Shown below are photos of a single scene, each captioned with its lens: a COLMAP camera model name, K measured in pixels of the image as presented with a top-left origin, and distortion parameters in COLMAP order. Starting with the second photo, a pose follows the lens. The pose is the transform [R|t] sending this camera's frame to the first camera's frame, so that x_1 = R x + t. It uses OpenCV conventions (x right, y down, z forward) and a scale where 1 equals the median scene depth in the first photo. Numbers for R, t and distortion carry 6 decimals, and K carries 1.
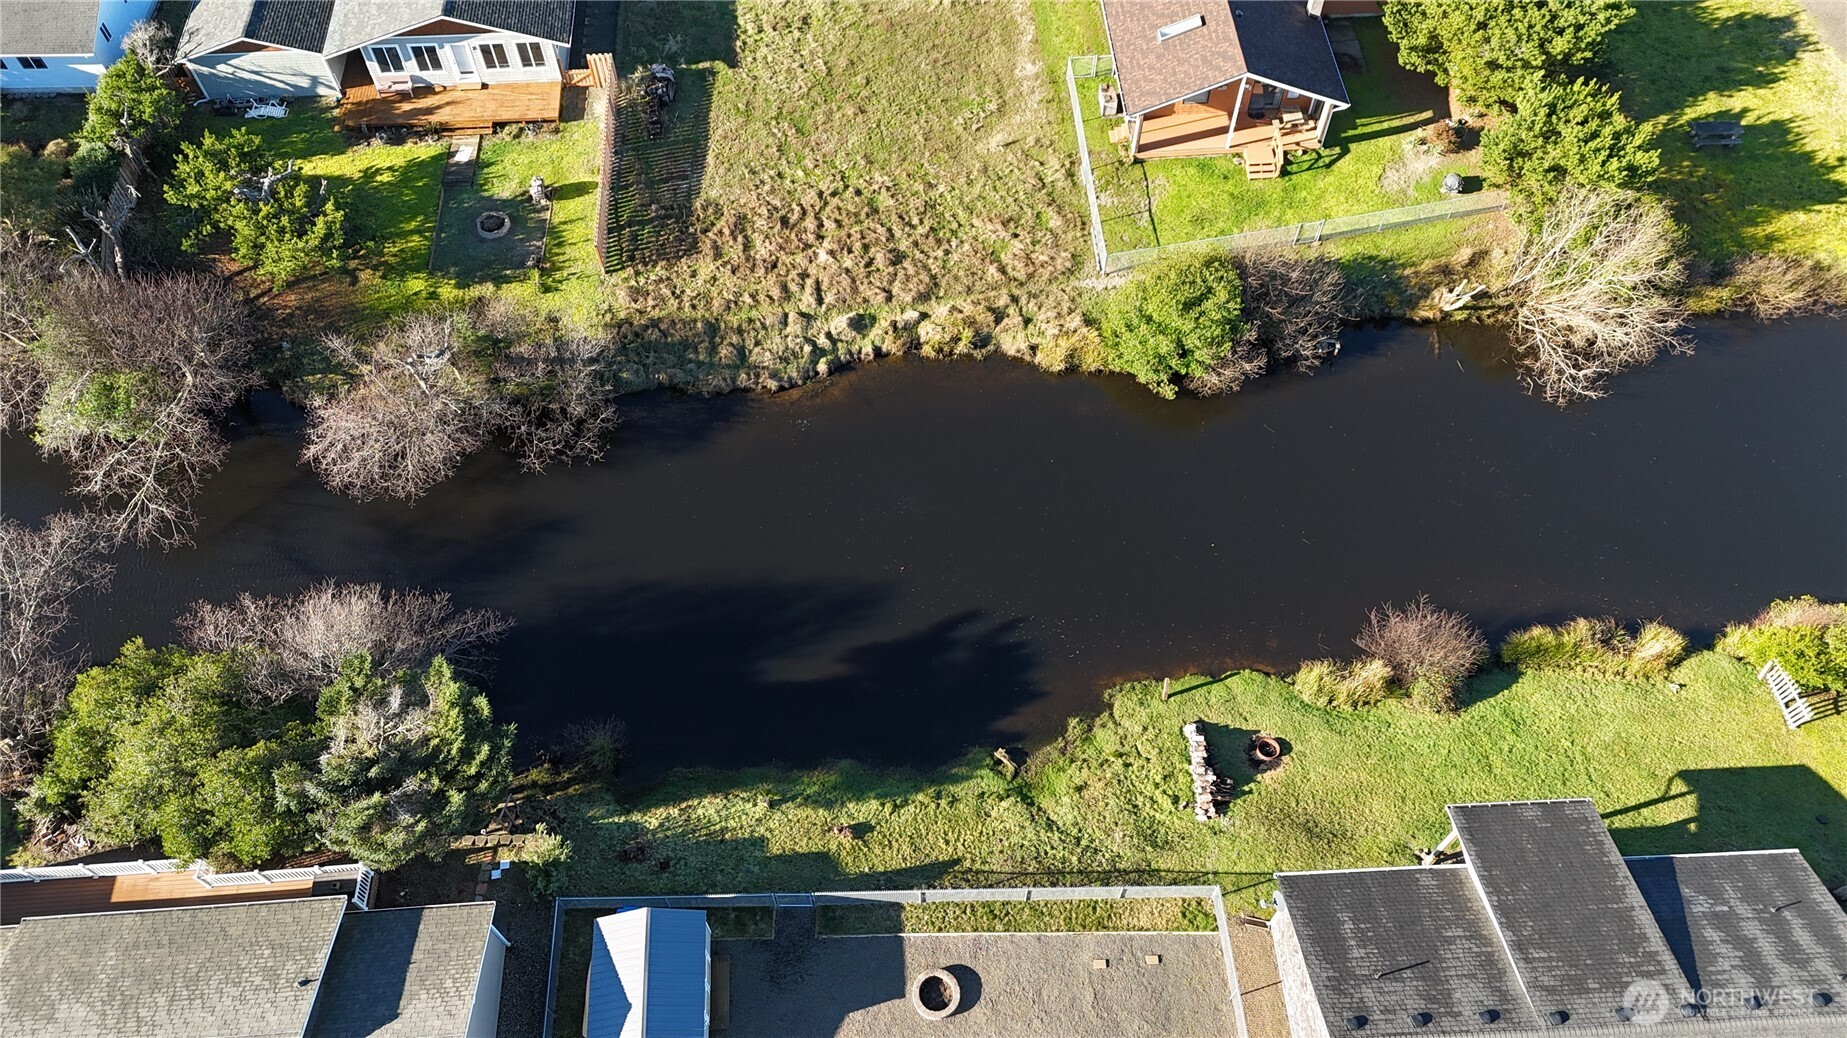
lens RADIAL K [[1348.0, 0, 923.2], [0, 1348.0, 512.6], [0, 0, 1]] dist [0.074156, -0.072132]
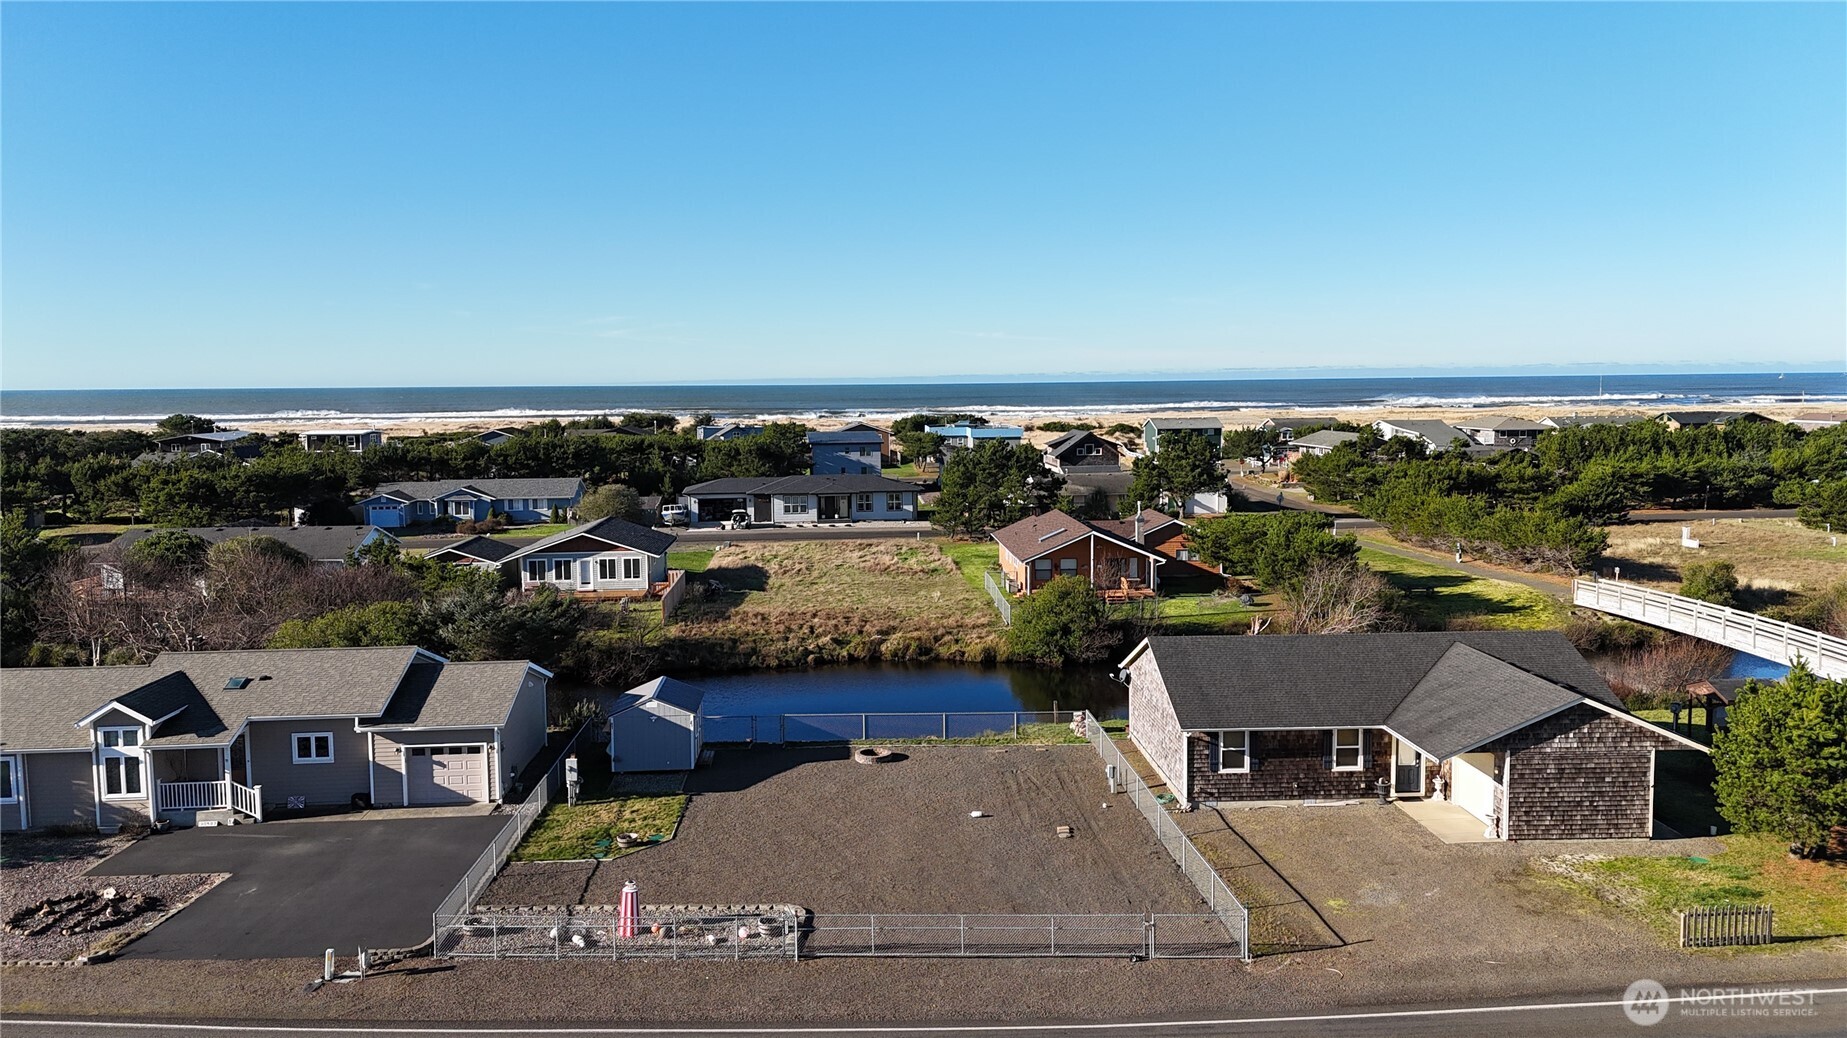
lens RADIAL K [[1315.8, 0, 923.5], [0, 1315.8, 519.0], [0, 0, 1]] dist [0.063267, -0.070439]
pose [[0.999972, -0.006037, 0.004349, 0.065422], [0.007183, 0.630985, -0.775762, 1.529411], [0.001939, 0.775772, 0.631011, 0.047550]]
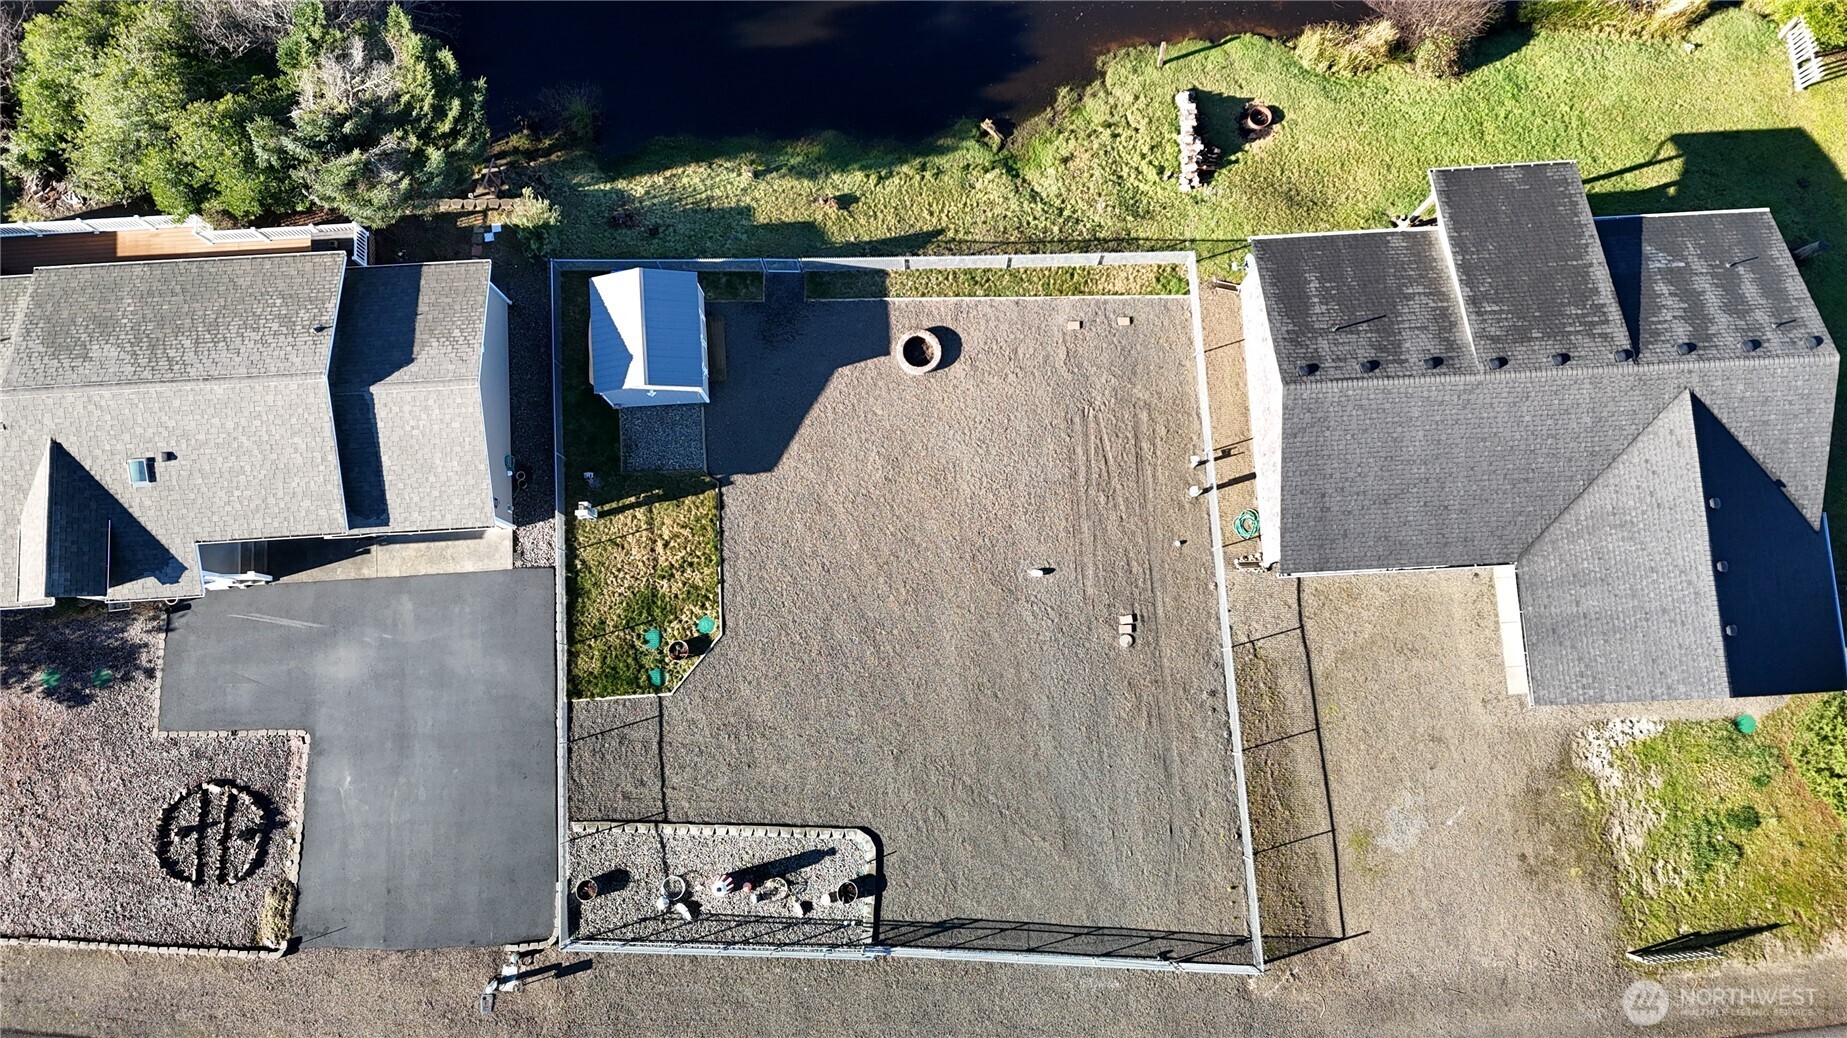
lens RADIAL K [[1348.0, 0, 923.2], [0, 1348.0, 512.6], [0, 0, 1]] dist [0.074156, -0.072132]
pose [[0.999997, 0.002575, -0.000596, 0.013538], [-0.002093, 0.909250, 0.416244, 0.027666], [0.001613, -0.416242, 0.909253, -0.014676]]
